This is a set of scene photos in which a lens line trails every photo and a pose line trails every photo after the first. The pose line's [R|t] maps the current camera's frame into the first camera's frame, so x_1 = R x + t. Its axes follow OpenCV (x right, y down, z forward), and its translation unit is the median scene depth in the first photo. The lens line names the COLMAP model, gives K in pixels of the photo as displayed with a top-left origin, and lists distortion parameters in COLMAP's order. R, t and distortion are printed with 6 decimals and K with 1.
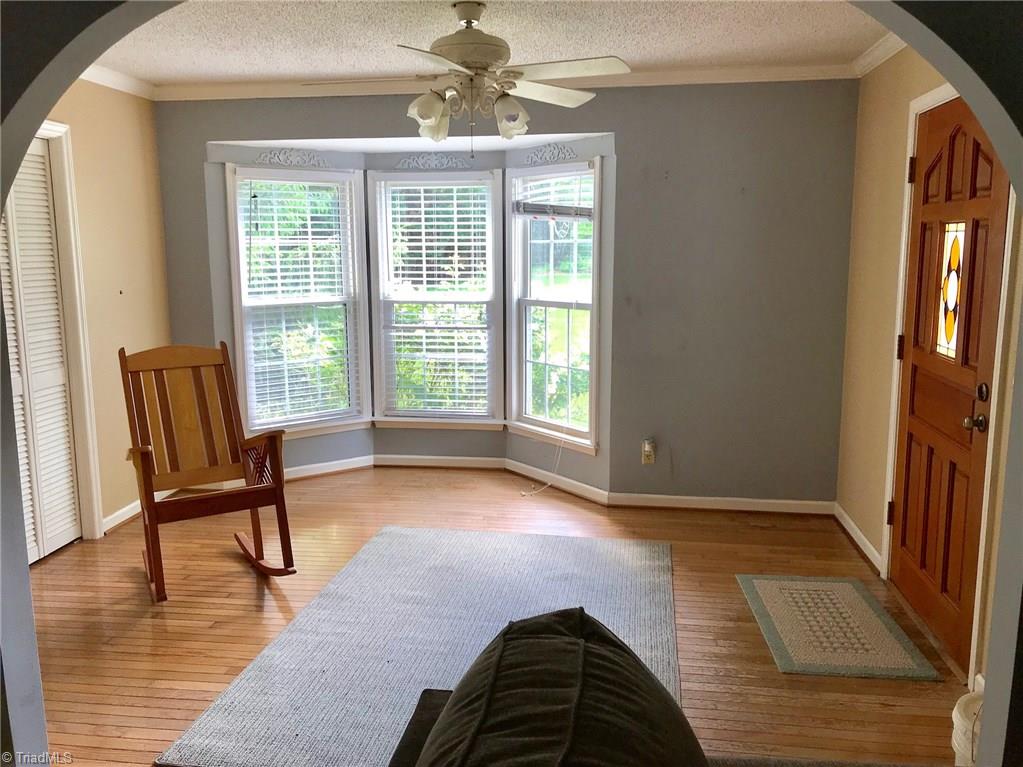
lens RADIAL K [[828.0, 0, 509.1], [0, 828.0, 378.6], [0, 0, 1]] dist [0.033759, -0.027554]
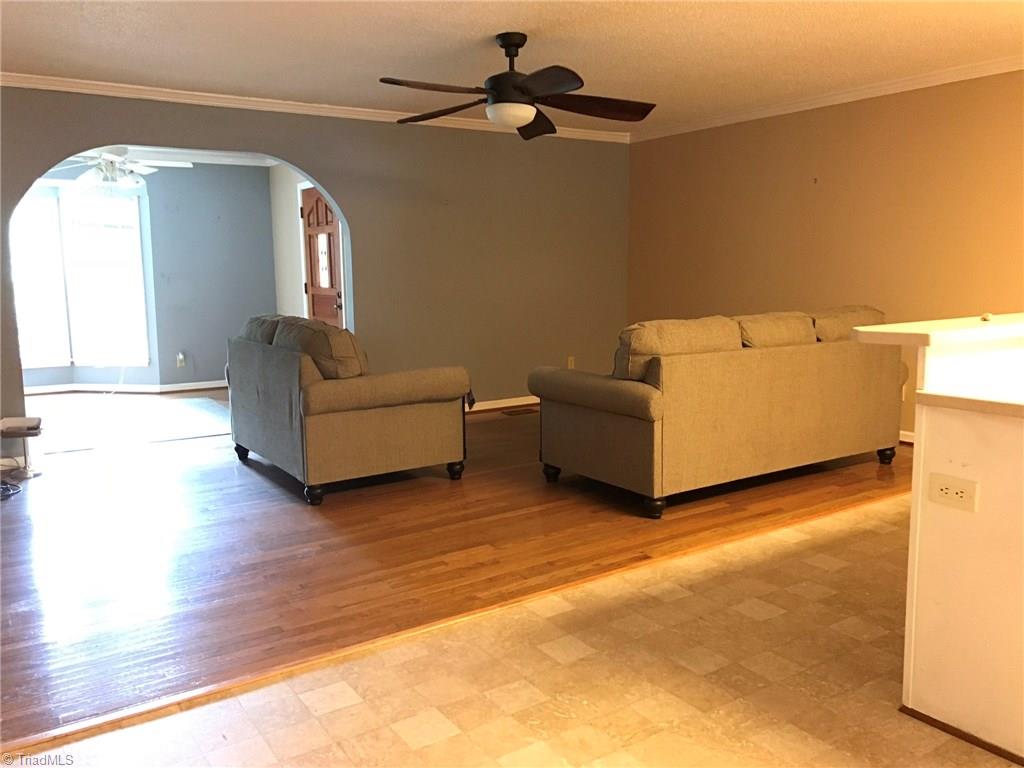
lens RADIAL K [[828.8, 0, 509.6], [0, 828.8, 384.0], [0, 0, 1]] dist [0.033759, -0.027554]
pose [[0.746305, -0.096905, 0.658512, -0.703379], [0.113477, 0.993385, 0.017577, 0.268627], [-0.655859, 0.061608, 0.752365, -1.176082]]
